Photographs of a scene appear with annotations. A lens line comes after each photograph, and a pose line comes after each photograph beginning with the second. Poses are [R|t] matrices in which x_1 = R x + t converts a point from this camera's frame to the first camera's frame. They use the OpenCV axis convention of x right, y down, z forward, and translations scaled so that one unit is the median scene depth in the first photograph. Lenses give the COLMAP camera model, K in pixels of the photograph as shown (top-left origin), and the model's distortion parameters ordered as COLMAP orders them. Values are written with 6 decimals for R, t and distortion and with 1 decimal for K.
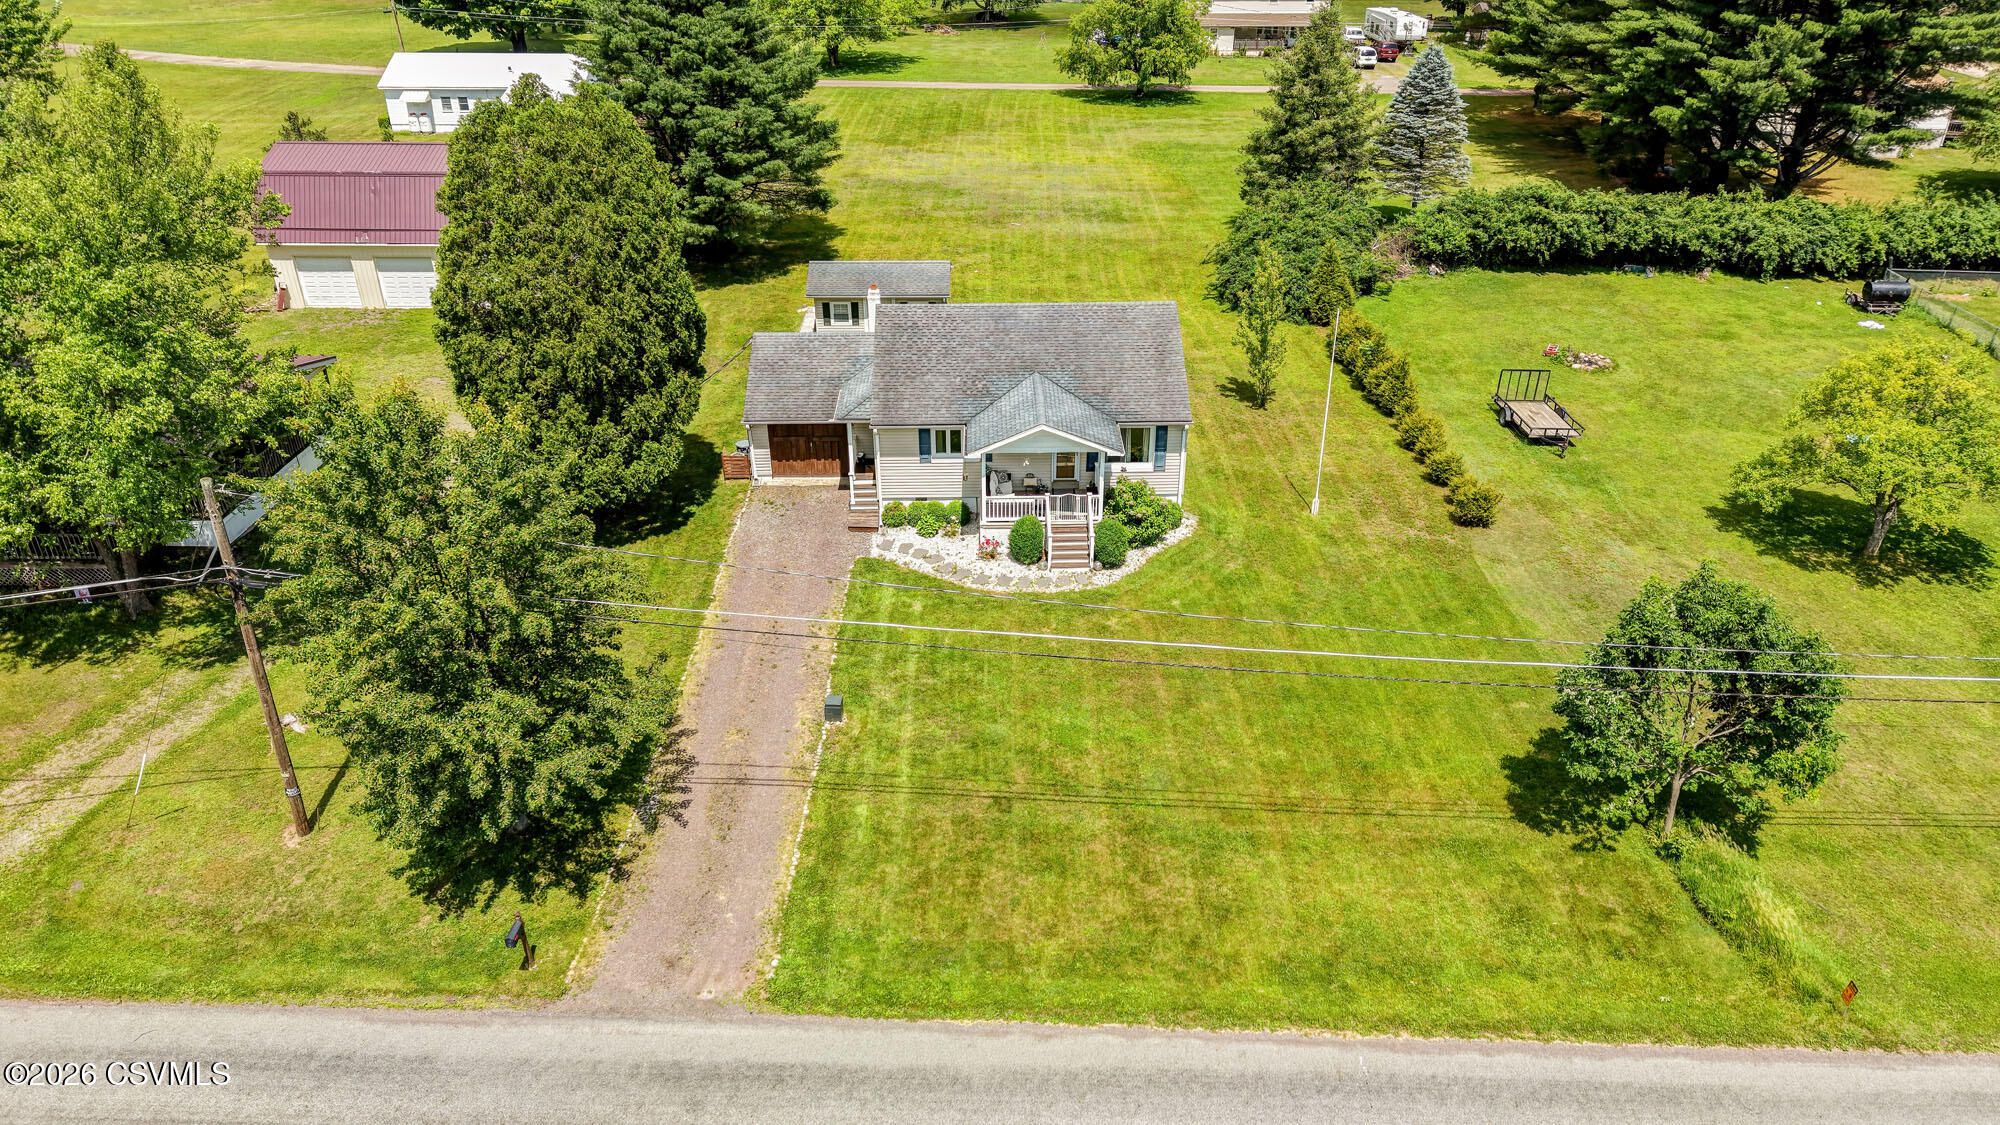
lens RADIAL K [[1322.6, 0, 992.6], [0, 1322.6, 556.5], [0, 0, 1]] dist [0.016459, -0.003691]
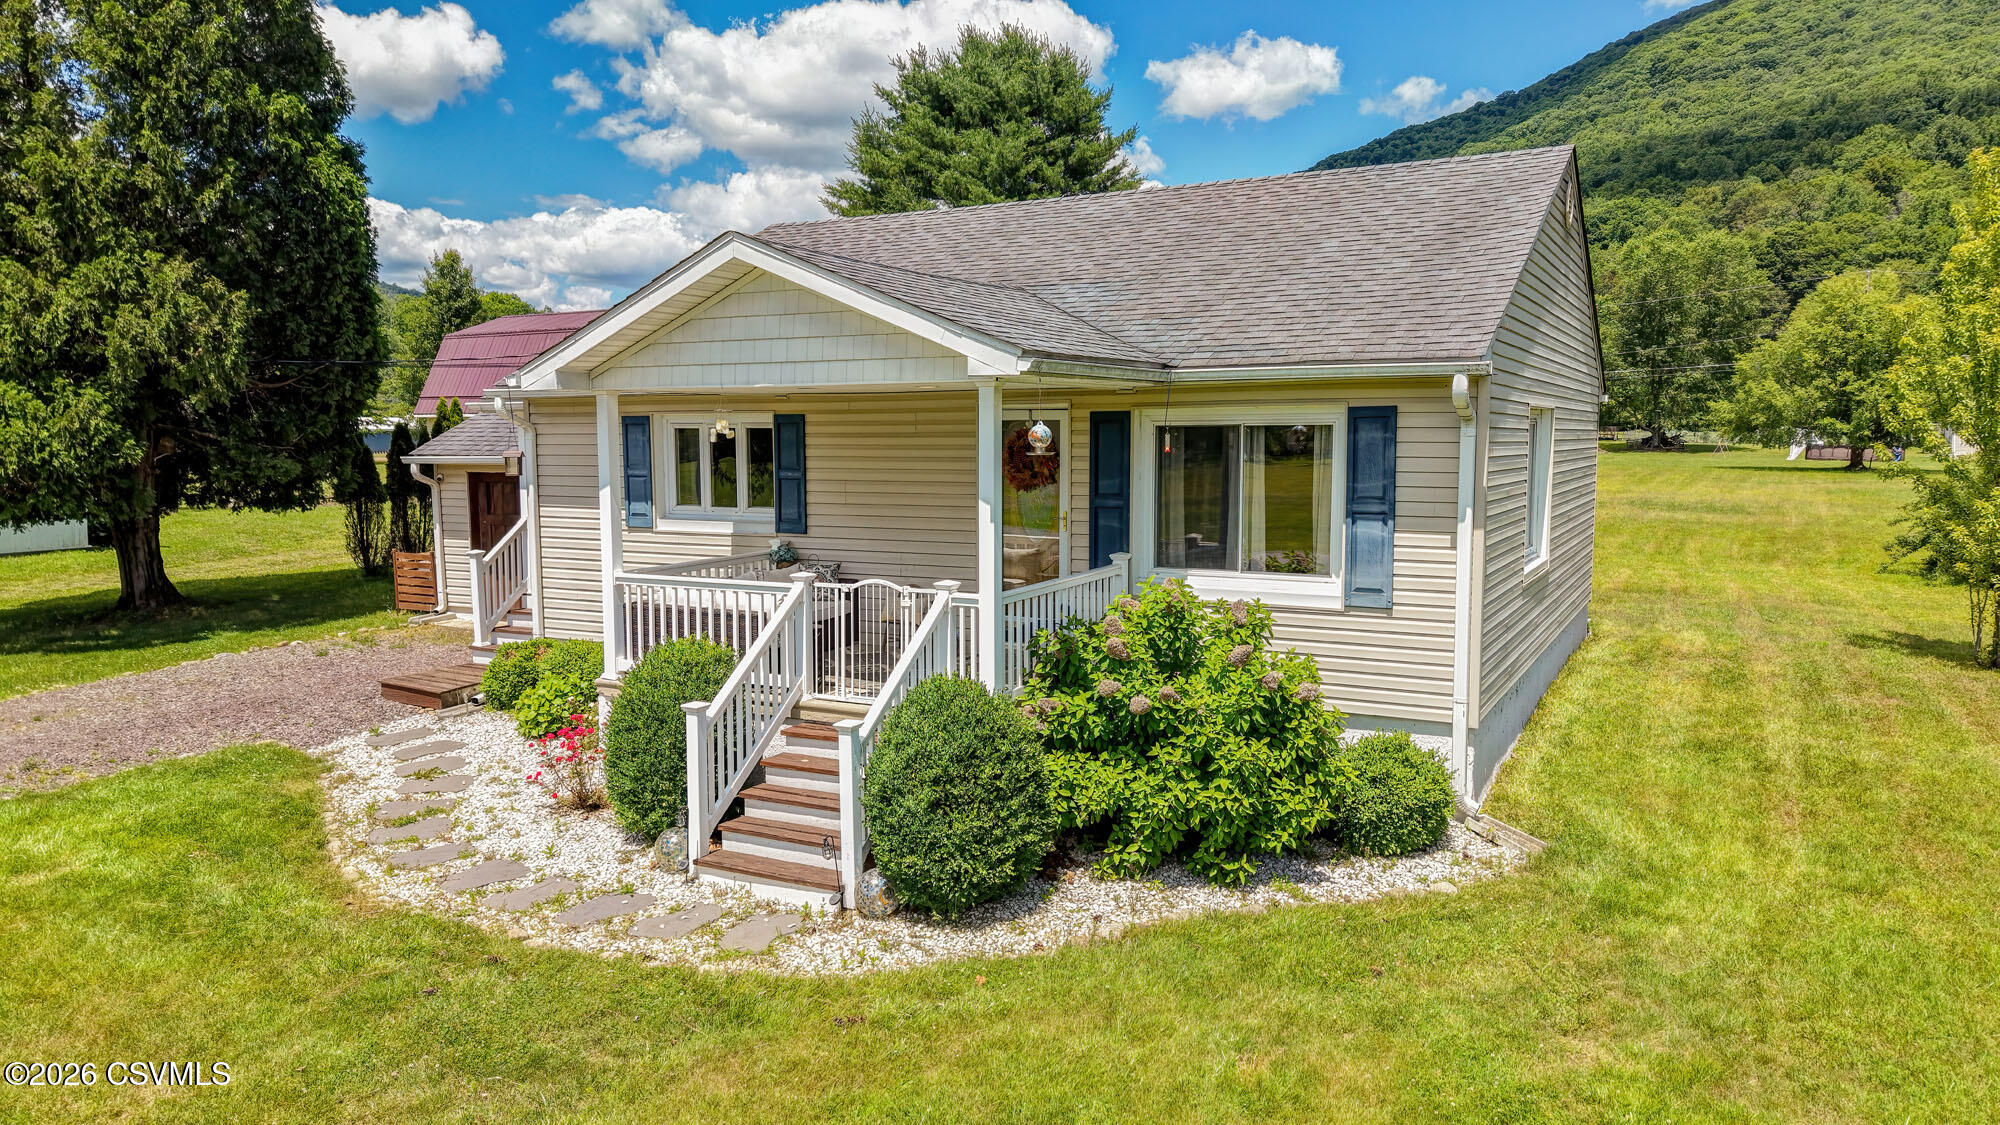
lens RADIAL K [[1322.6, 0, 992.6], [0, 1322.6, 556.5], [0, 0, 1]] dist [0.016459, -0.003691]
pose [[0.870879, 0.048039, -0.489144, 0.186622], [-0.235950, 0.913897, -0.330334, 0.022350], [0.431158, 0.403095, 0.807228, 0.783673]]
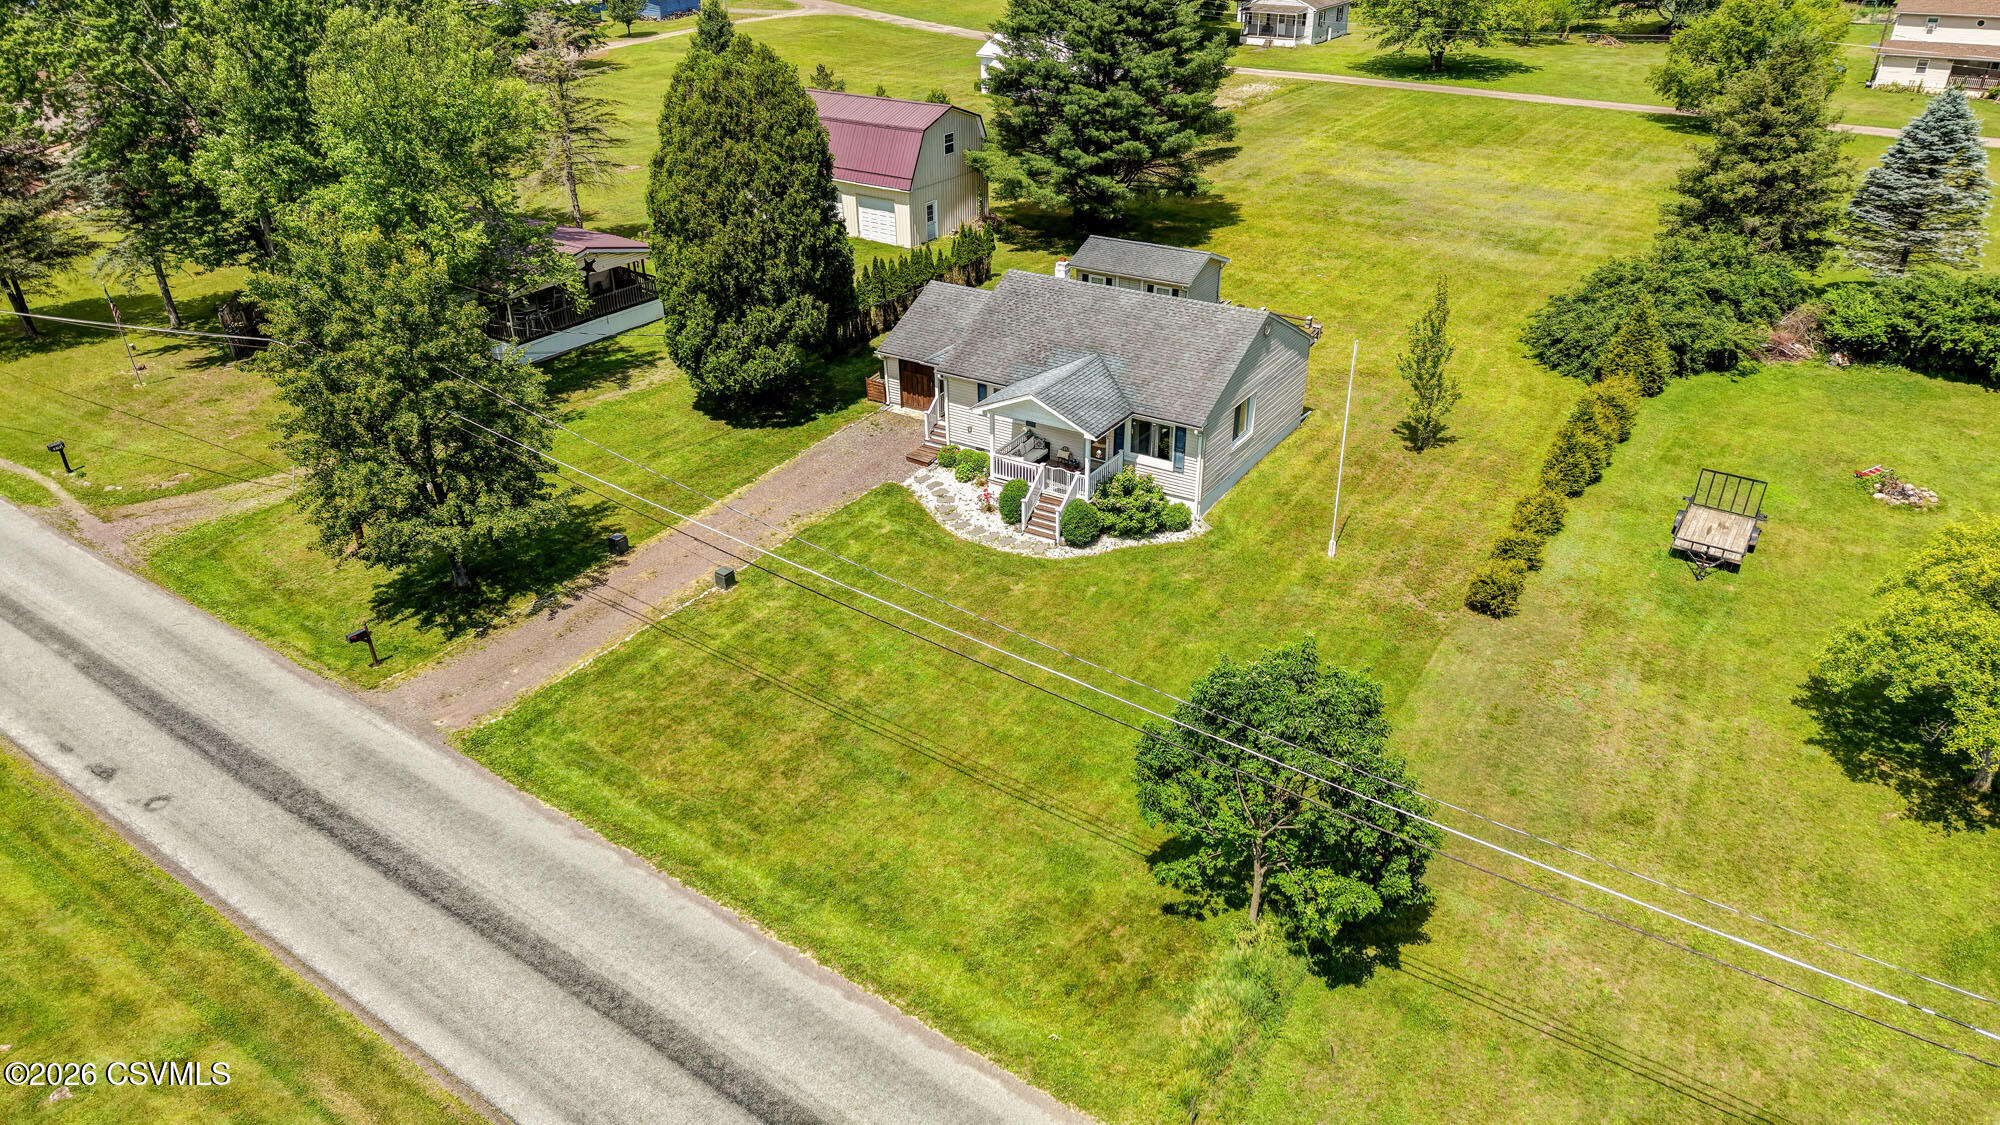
lens RADIAL K [[1312.2, 0, 1000.0], [0, 1312.2, 562.5], [0, 0, 1]] dist [0.011779, -0.003368]
pose [[0.836635, 0.260220, -0.482003, 0.517351], [-0.255373, 0.963768, 0.077049, -0.041454], [0.484589, 0.058629, 0.872775, 0.071955]]
